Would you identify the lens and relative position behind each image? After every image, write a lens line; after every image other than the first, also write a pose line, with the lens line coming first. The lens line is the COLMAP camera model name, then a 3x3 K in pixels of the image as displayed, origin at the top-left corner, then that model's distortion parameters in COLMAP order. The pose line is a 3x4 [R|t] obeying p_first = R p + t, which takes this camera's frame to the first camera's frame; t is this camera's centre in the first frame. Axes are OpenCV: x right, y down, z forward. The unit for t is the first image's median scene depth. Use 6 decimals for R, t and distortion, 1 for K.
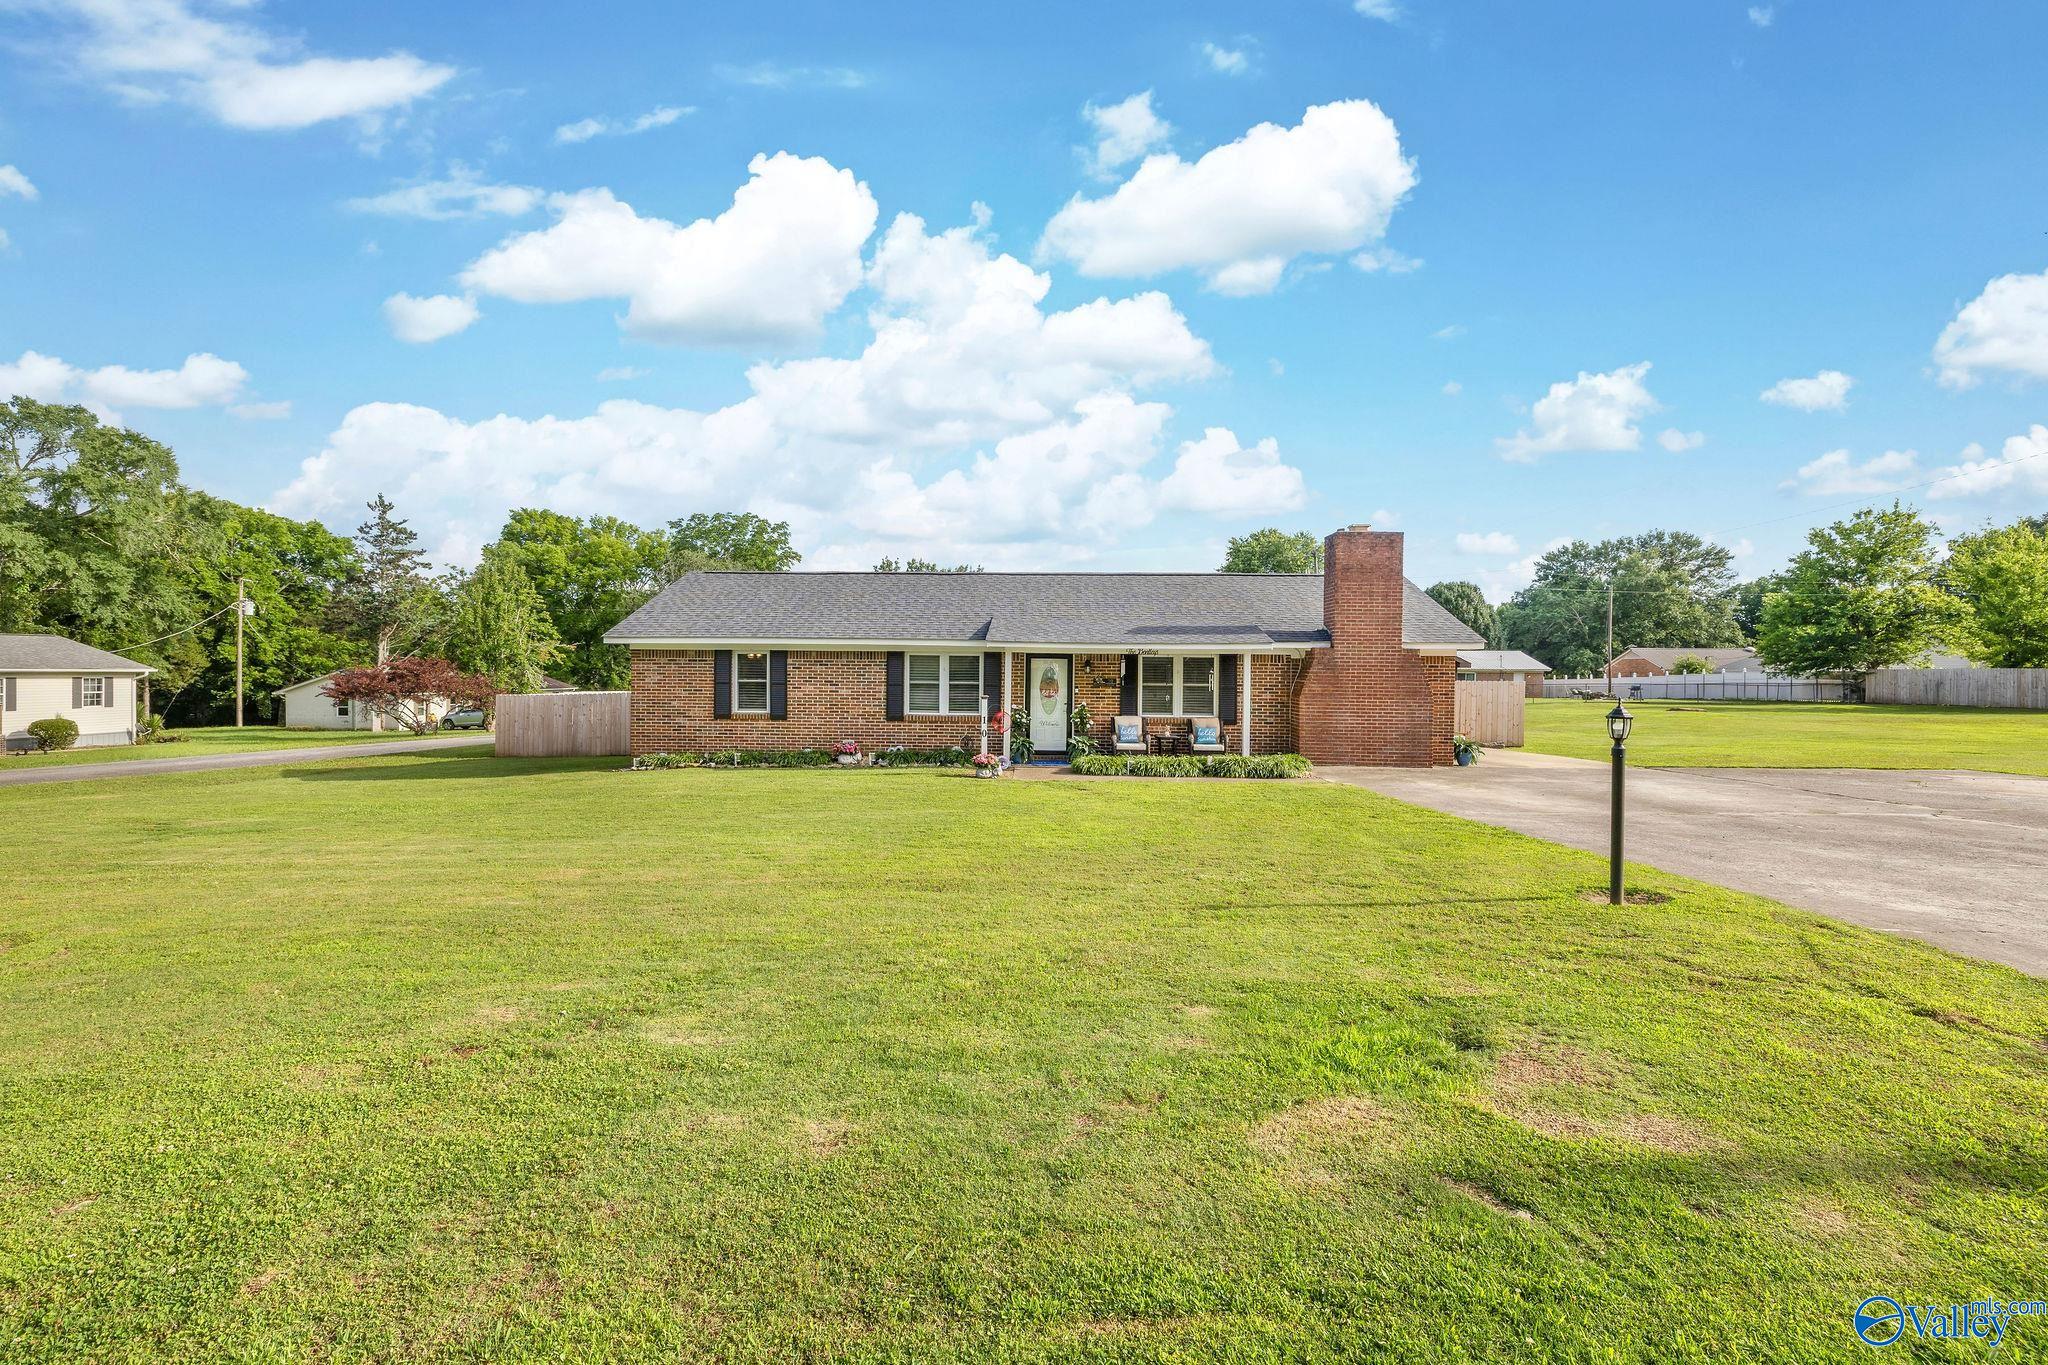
lens RADIAL K [[875.5, 0, 1021.3], [0, 875.5, 676.6], [0, 0, 1]] dist [0.004121, 0.000194]
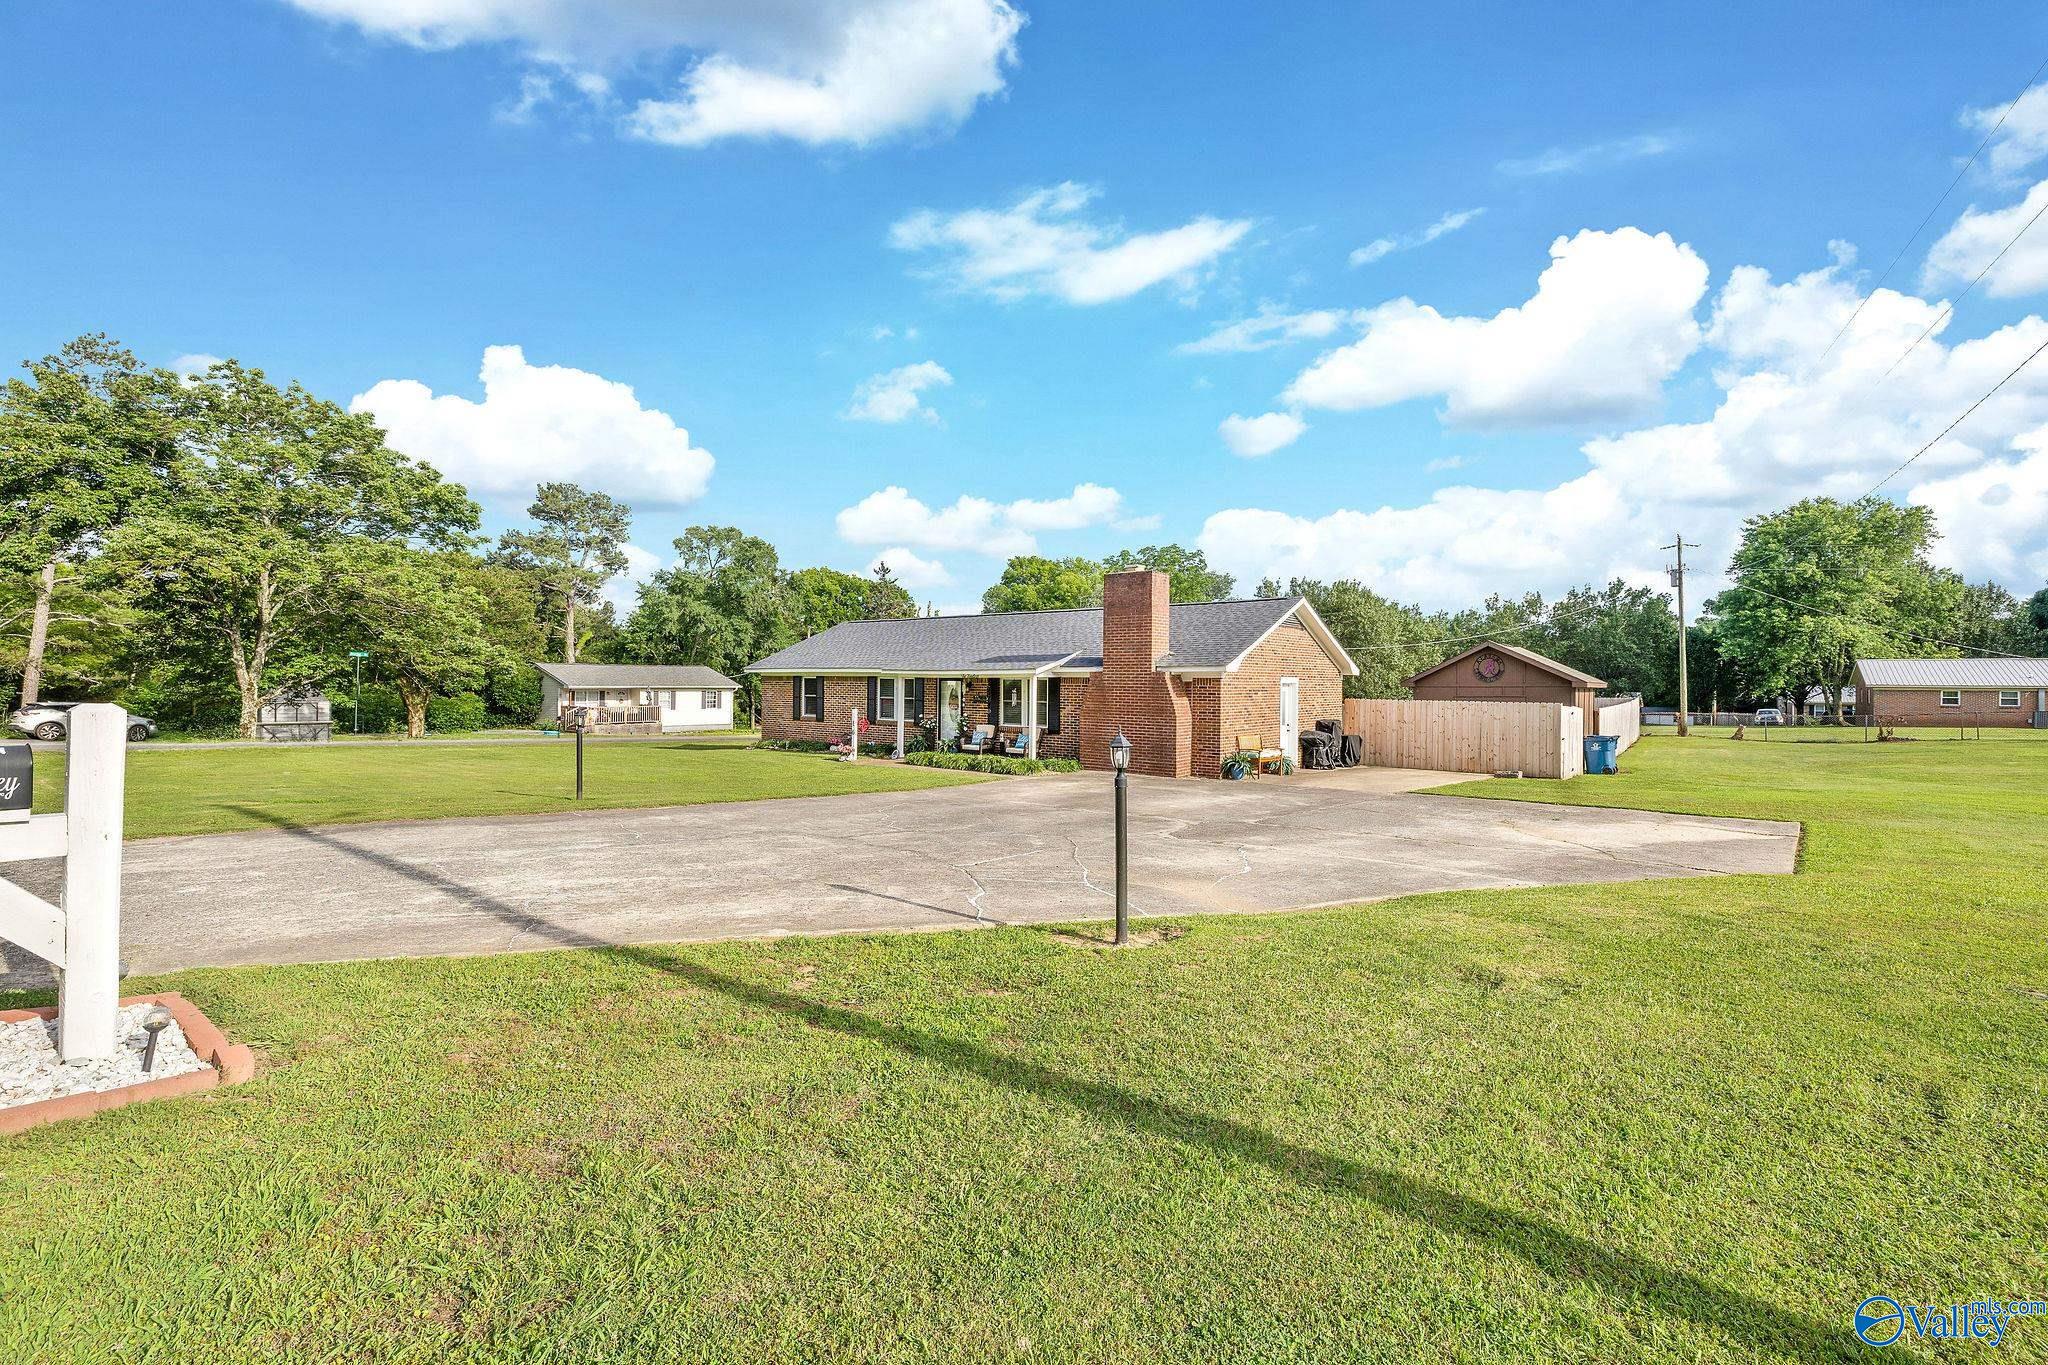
lens RADIAL K [[875.5, 0, 1013.8], [0, 875.5, 680.1], [0, 0, 1]] dist [0.004121, 0.000194]
pose [[0.802326, -0.002653, -0.596881, 0.898301], [-0.005394, 0.999917, -0.011696, -0.006541], [0.596862, 0.012604, 0.802245, -0.016595]]
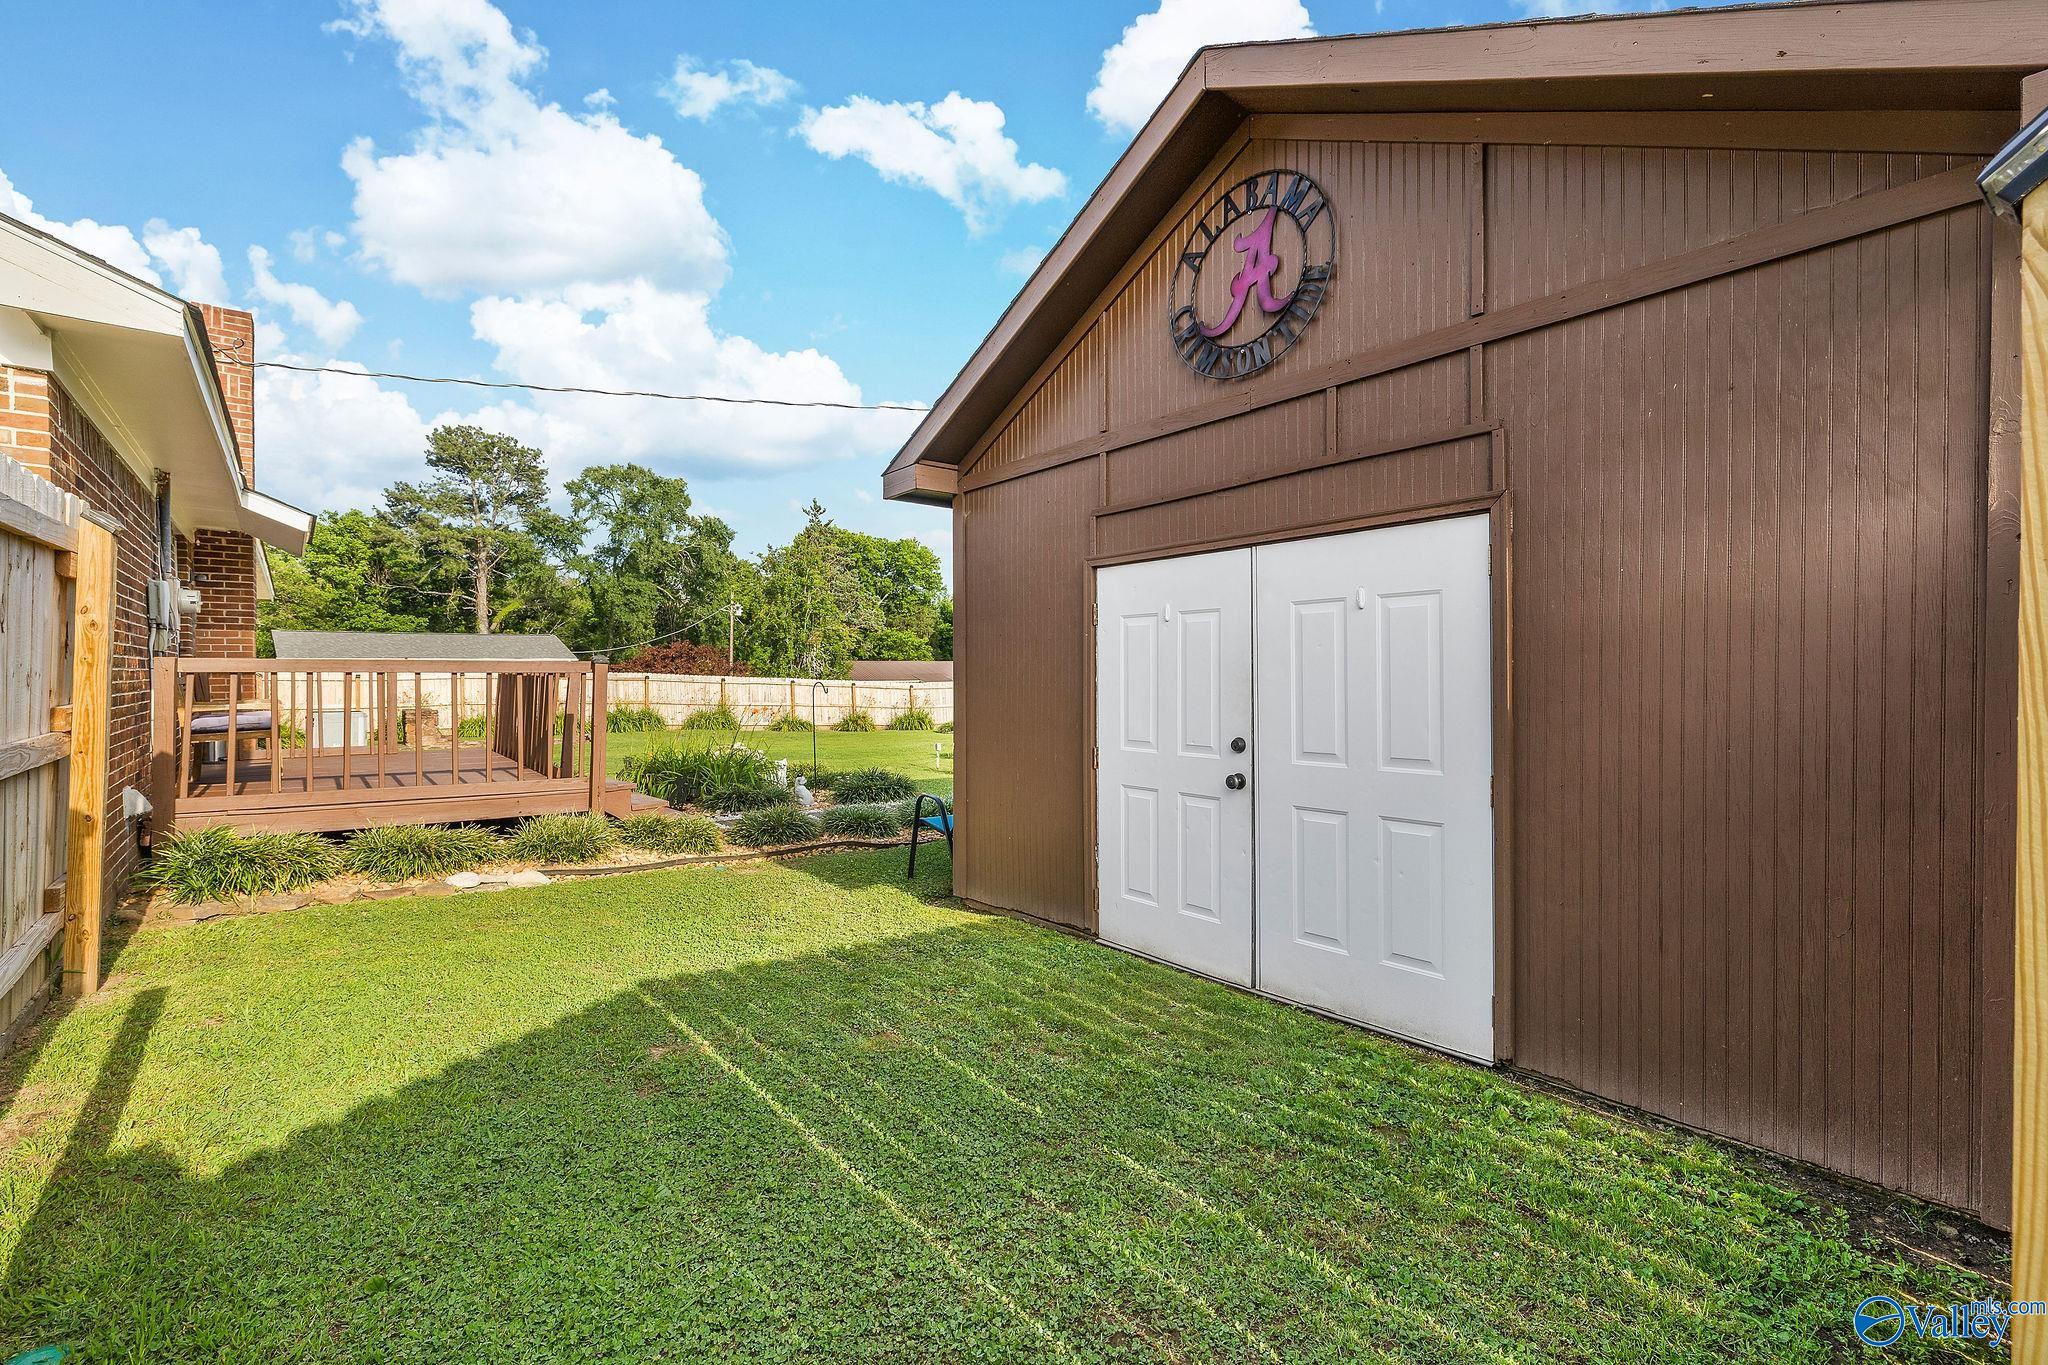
lens RADIAL K [[875.5, 0, 1012.9], [0, 875.5, 684.7], [0, 0, 1]] dist [0.004121, 0.000194]
pose [[0.670963, 0.001964, -0.741488, 0.787535], [0.007276, 0.999931, 0.009232, 0.048652], [0.741455, -0.011589, 0.670903, 1.408646]]
